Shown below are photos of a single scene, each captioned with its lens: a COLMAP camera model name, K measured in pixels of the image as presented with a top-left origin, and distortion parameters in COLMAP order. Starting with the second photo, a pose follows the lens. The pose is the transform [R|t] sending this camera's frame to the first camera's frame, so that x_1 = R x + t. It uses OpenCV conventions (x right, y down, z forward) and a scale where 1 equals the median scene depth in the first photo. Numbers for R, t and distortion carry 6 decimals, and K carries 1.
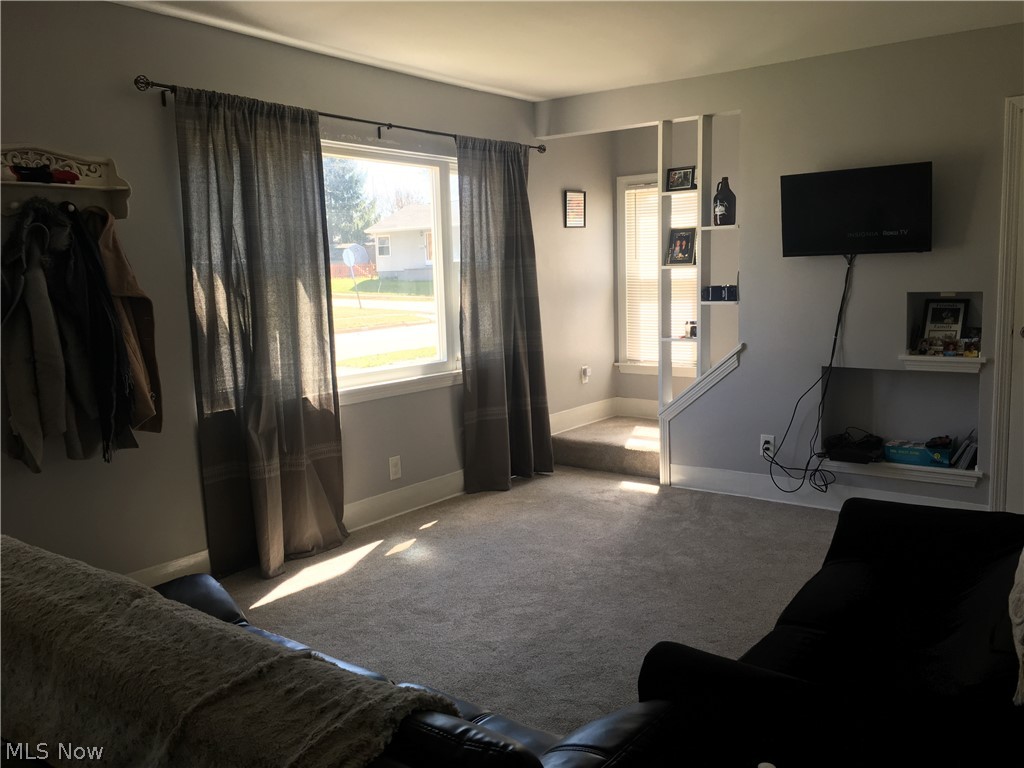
lens RADIAL K [[872.7, 0, 507.2], [0, 872.7, 385.0], [0, 0, 1]] dist [0.067746, -0.056087]
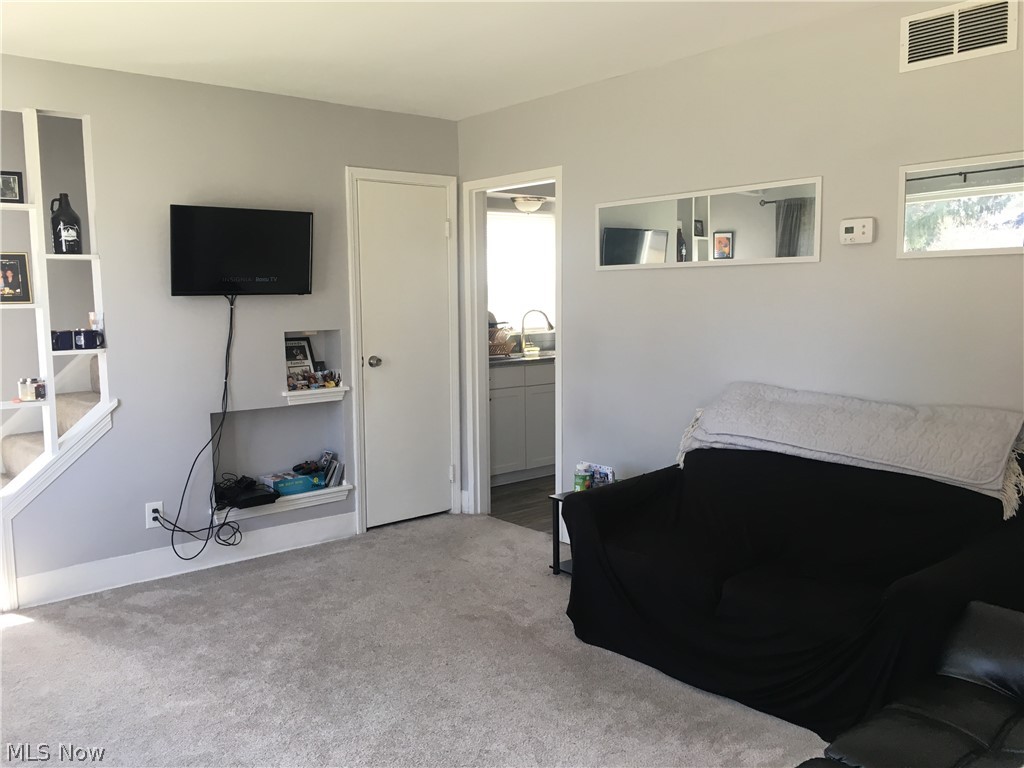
lens RADIAL K [[872.7, 0, 506.9], [0, 872.7, 382.3], [0, 0, 1]] dist [0.067746, -0.056087]
pose [[0.221388, -0.079384, 0.971949, -0.490553], [0.133542, 0.989760, 0.050421, -0.060890], [-0.965999, 0.118634, 0.229722, 0.494533]]
